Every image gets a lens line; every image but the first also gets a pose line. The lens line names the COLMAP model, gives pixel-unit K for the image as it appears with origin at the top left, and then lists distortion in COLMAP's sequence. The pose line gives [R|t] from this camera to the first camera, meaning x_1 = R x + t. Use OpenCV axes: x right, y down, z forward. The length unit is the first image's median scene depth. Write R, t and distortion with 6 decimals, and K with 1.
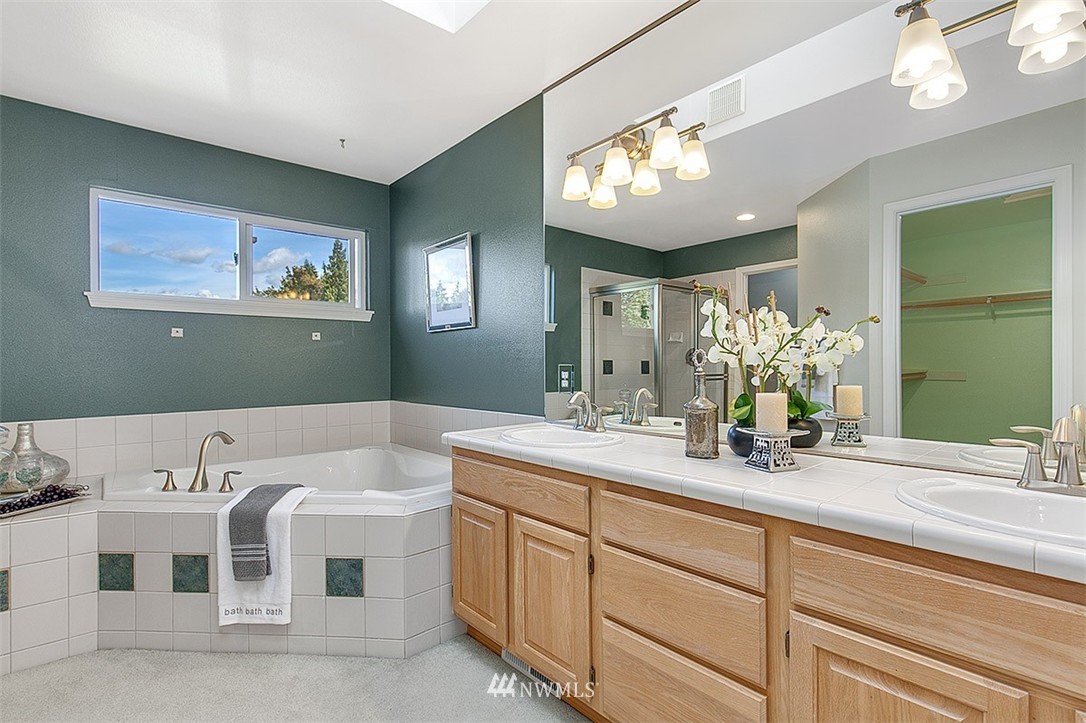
lens RADIAL K [[525.7, 0, 537.7], [0, 525.7, 360.4], [0, 0, 1]] dist [0.001938, -0.008288]
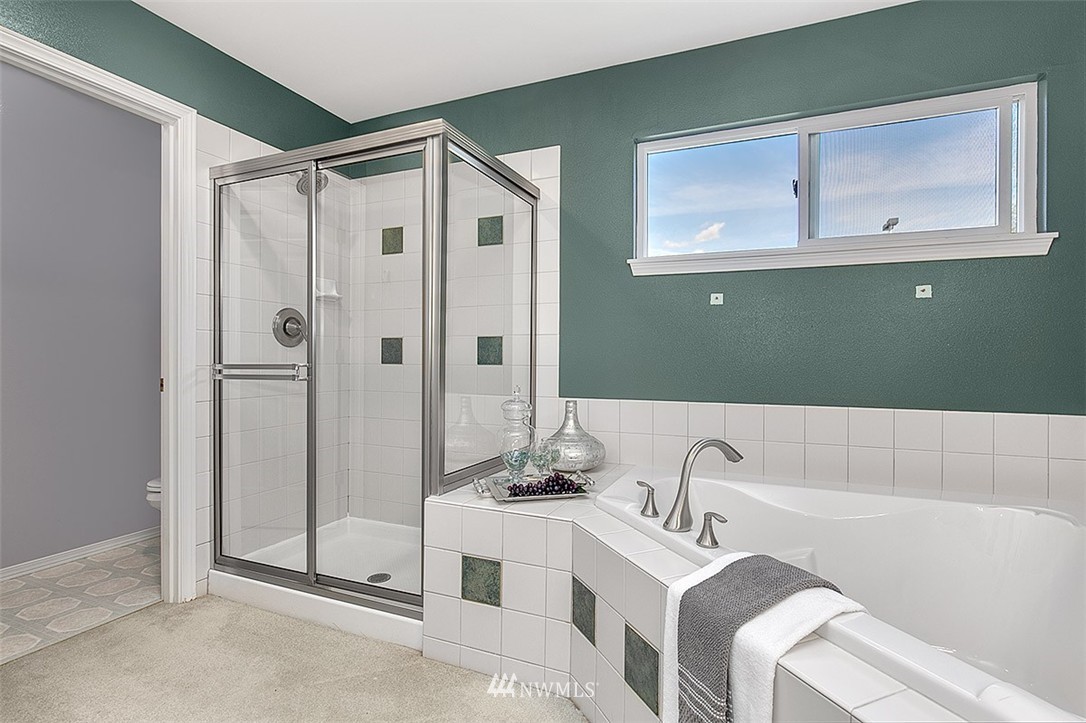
lens RADIAL K [[525.7, 0, 537.7], [0, 525.7, 360.4], [0, 0, 1]] dist [0.001938, -0.008288]
pose [[0.457101, 0.016001, -0.889271, -0.162663], [-0.001905, 0.999853, 0.017012, 0.033777], [0.889413, -0.006082, 0.457064, 0.568752]]
